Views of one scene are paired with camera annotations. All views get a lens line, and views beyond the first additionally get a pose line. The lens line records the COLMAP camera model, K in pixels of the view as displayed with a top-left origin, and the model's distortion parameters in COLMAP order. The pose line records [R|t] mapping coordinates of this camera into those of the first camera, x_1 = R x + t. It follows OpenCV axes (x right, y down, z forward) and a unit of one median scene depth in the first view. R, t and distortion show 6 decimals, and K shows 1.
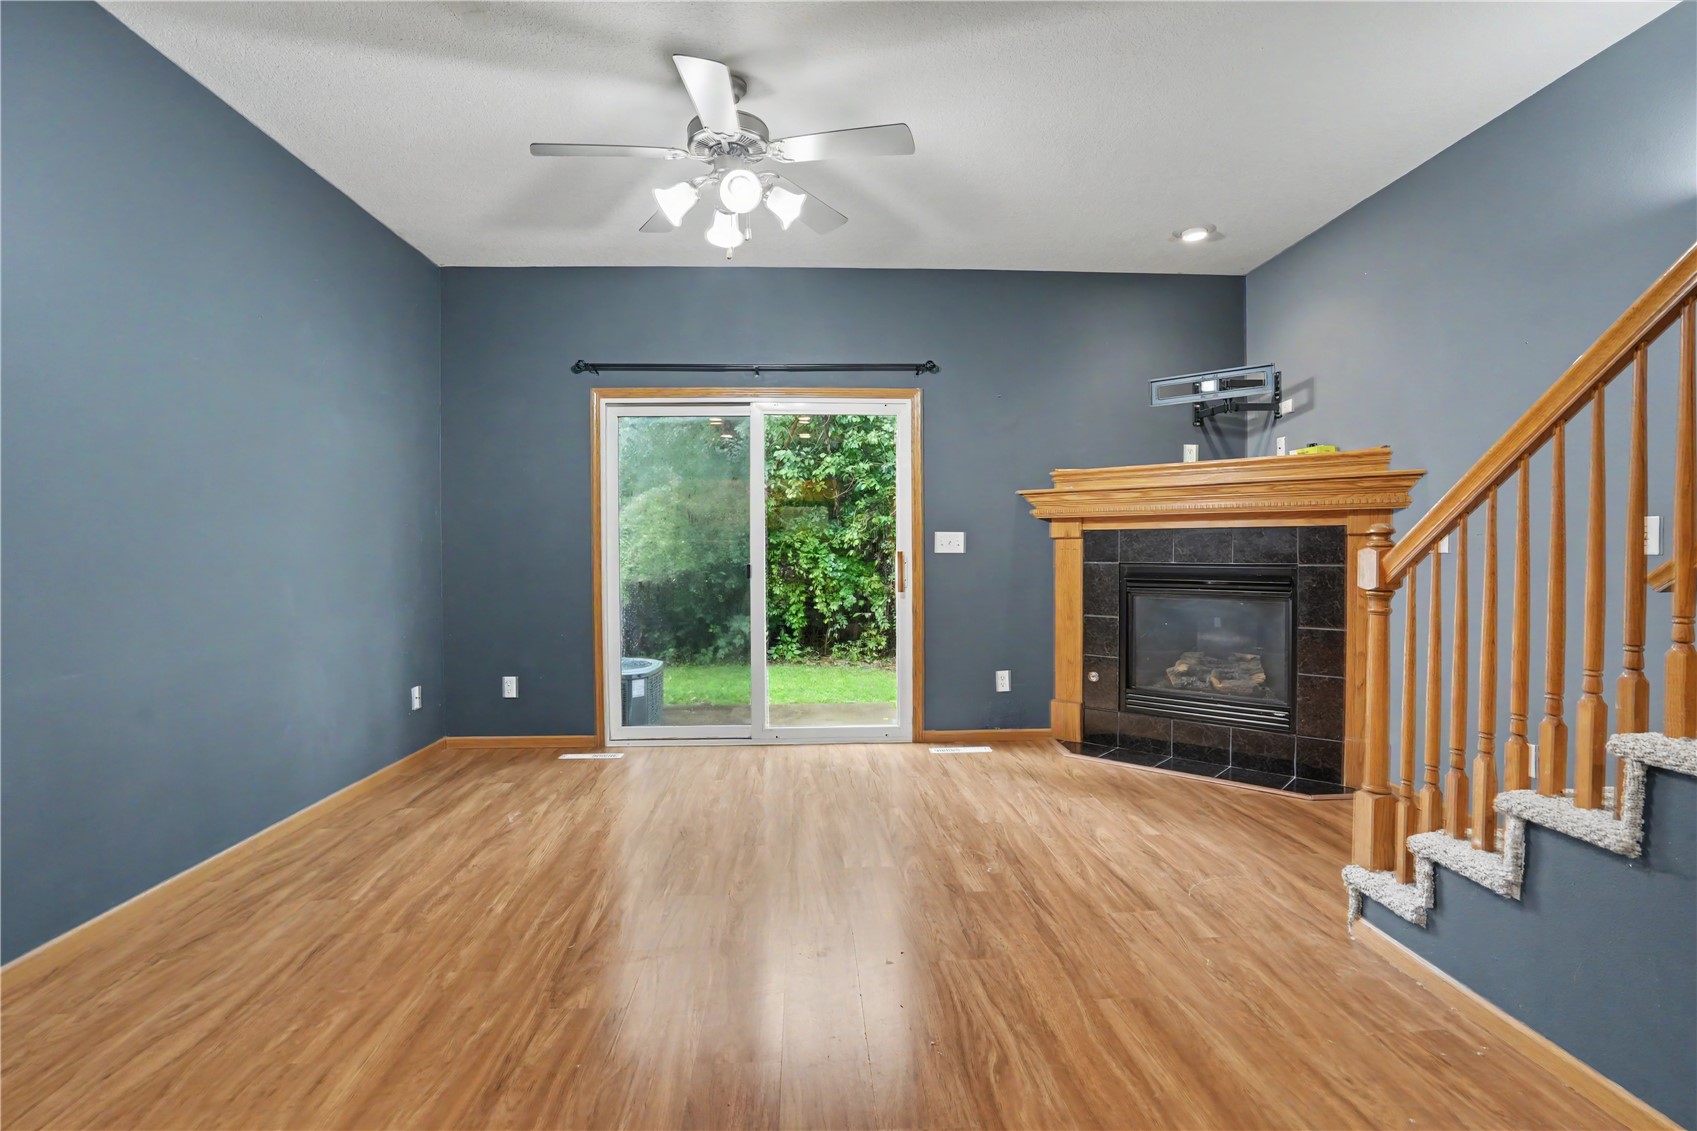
lens RADIAL K [[805.4, 0, 857.0], [0, 805.4, 550.6], [0, 0, 1]] dist [-0.043712, 0.017155]
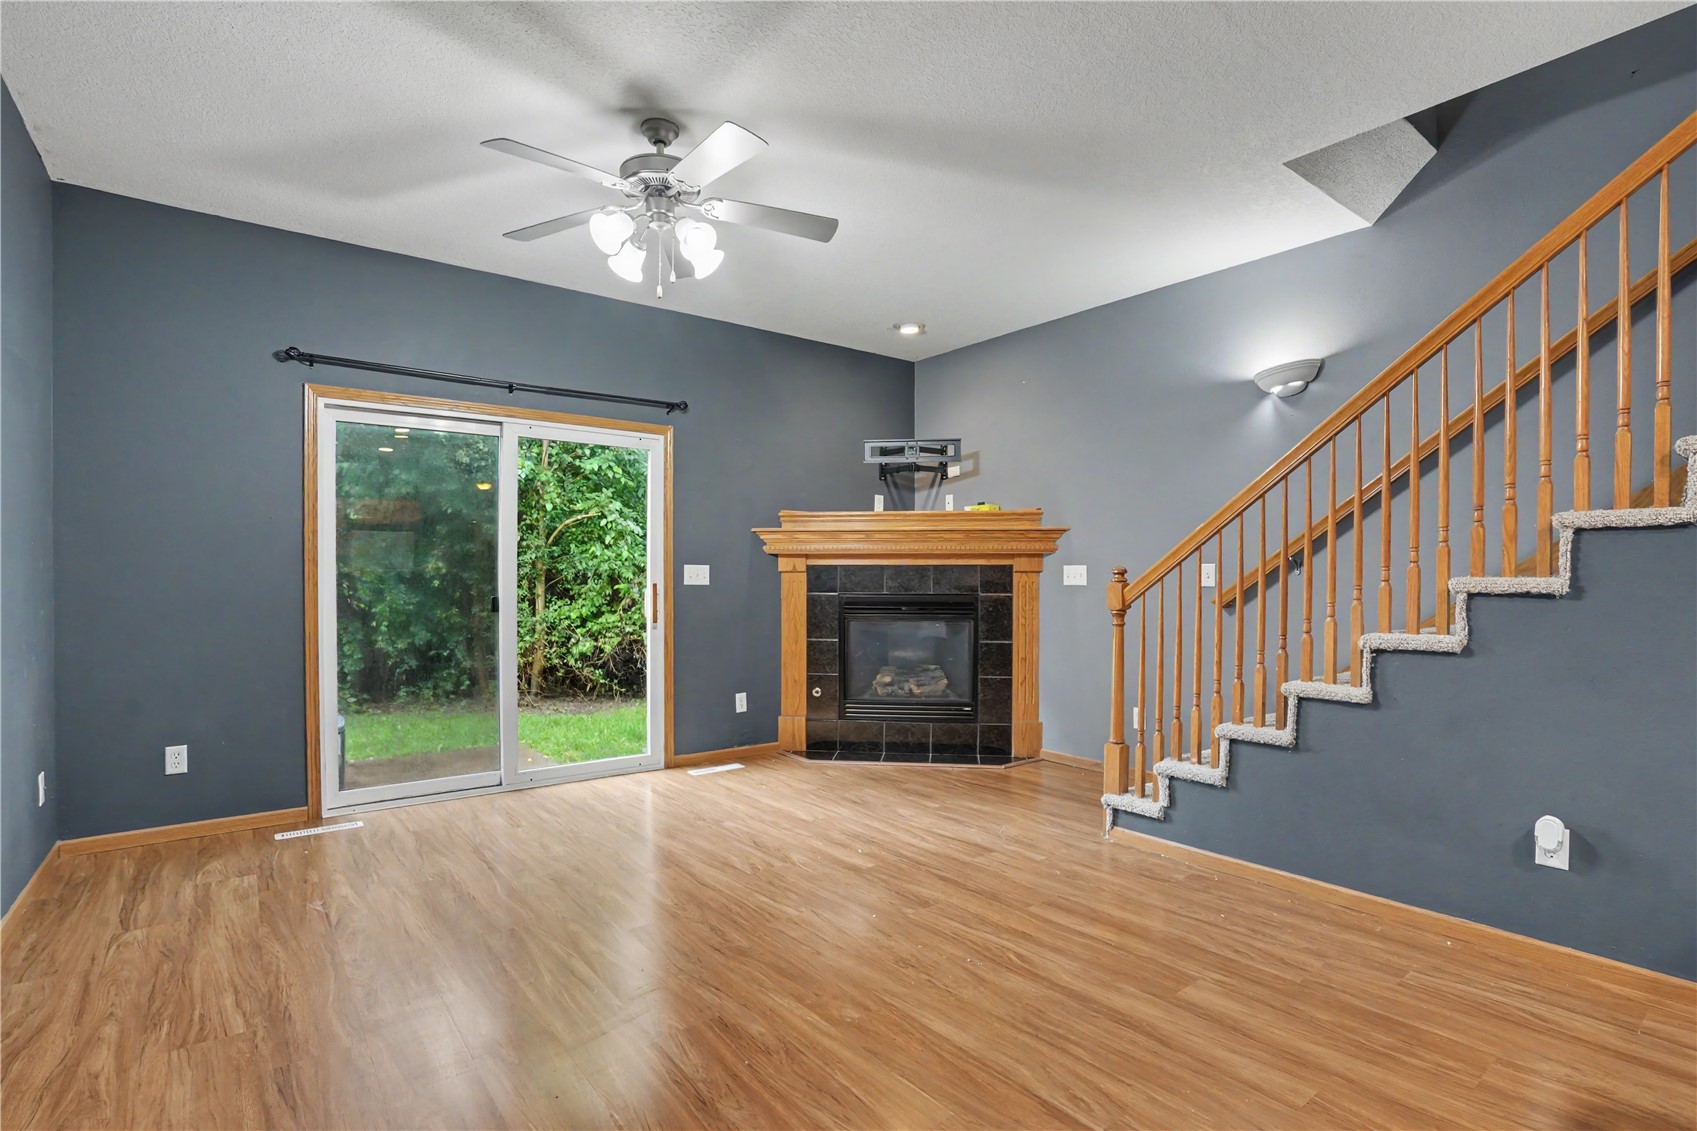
lens RADIAL K [[805.4, 0, 866.7], [0, 805.4, 575.4], [0, 0, 1]] dist [-0.043712, 0.017155]
pose [[0.819563, 0.007560, 0.572939, -0.321344], [-0.003236, 0.999958, -0.008565, -0.000786], [-0.572980, 0.005166, 0.819553, 0.007956]]
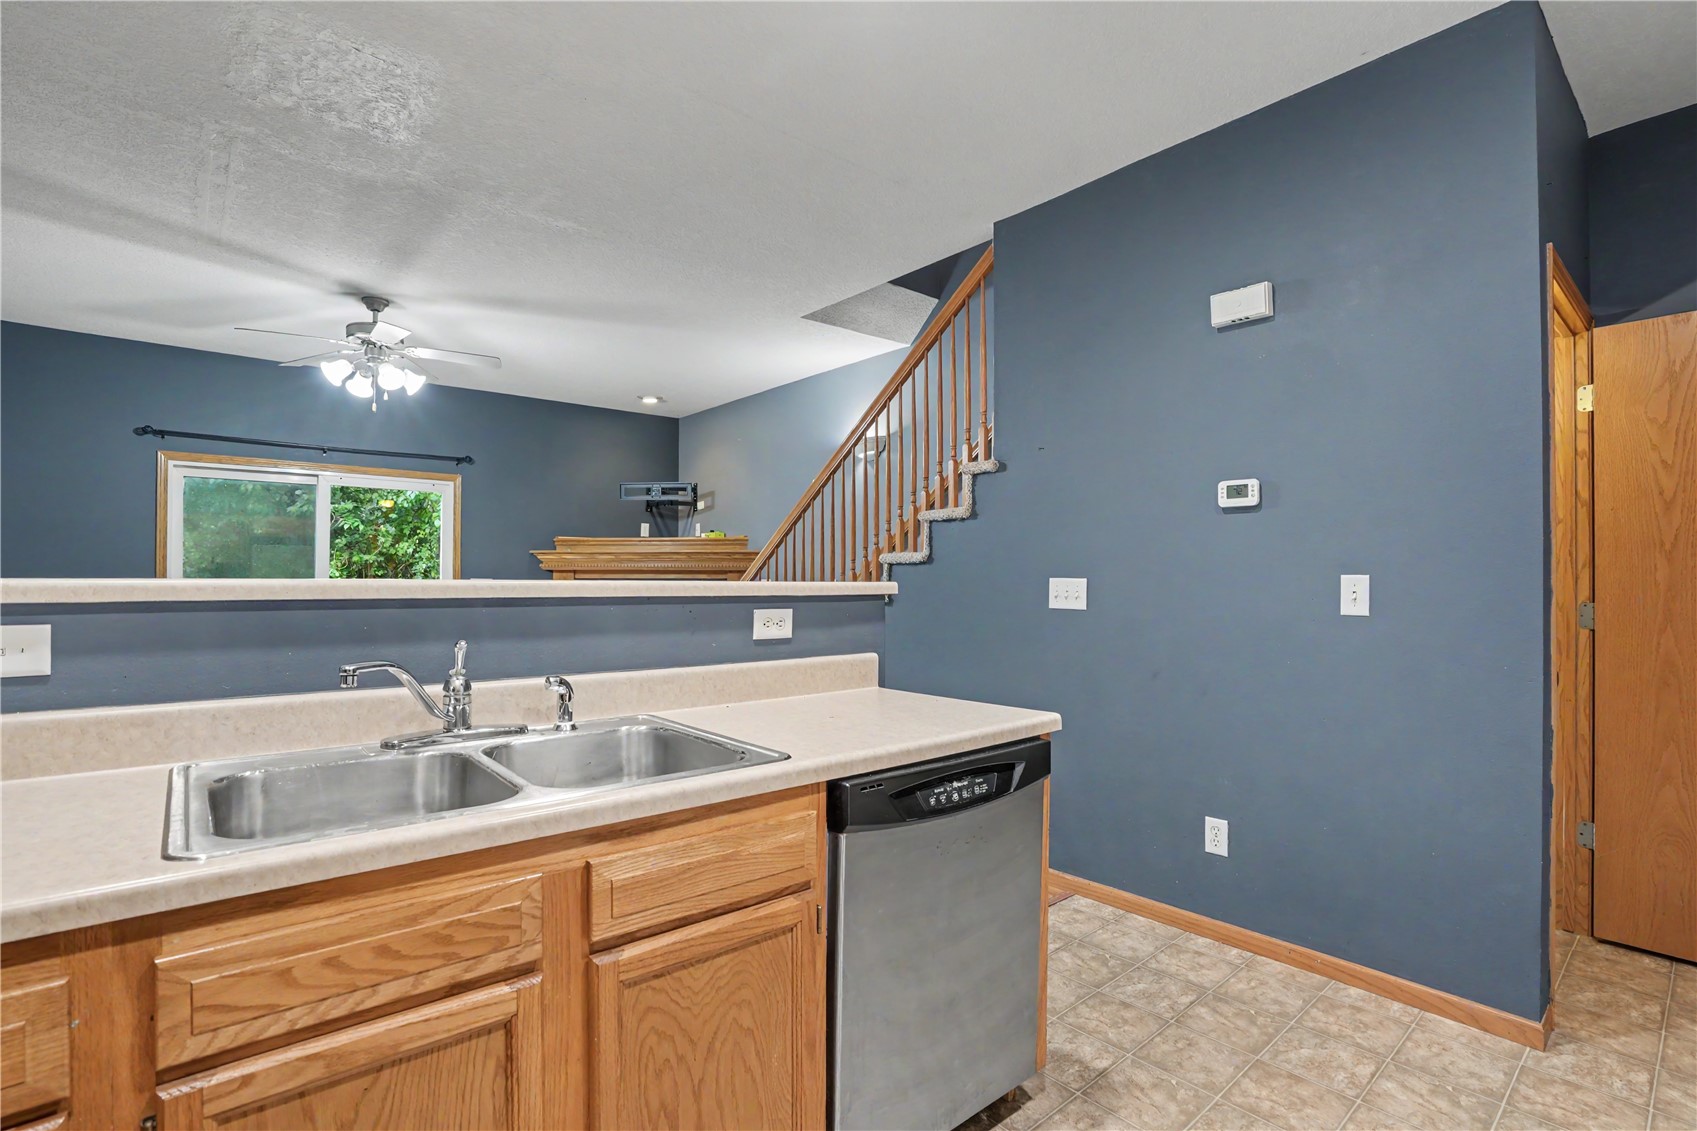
lens RADIAL K [[805.4, 0, 856.7], [0, 805.4, 572.5], [0, 0, 1]] dist [-0.043712, 0.017155]
pose [[0.800907, 0.021156, 0.598414, -0.198621], [-0.009020, 0.999688, -0.023271, -0.006211], [-0.598720, 0.013241, 0.800849, -0.533457]]
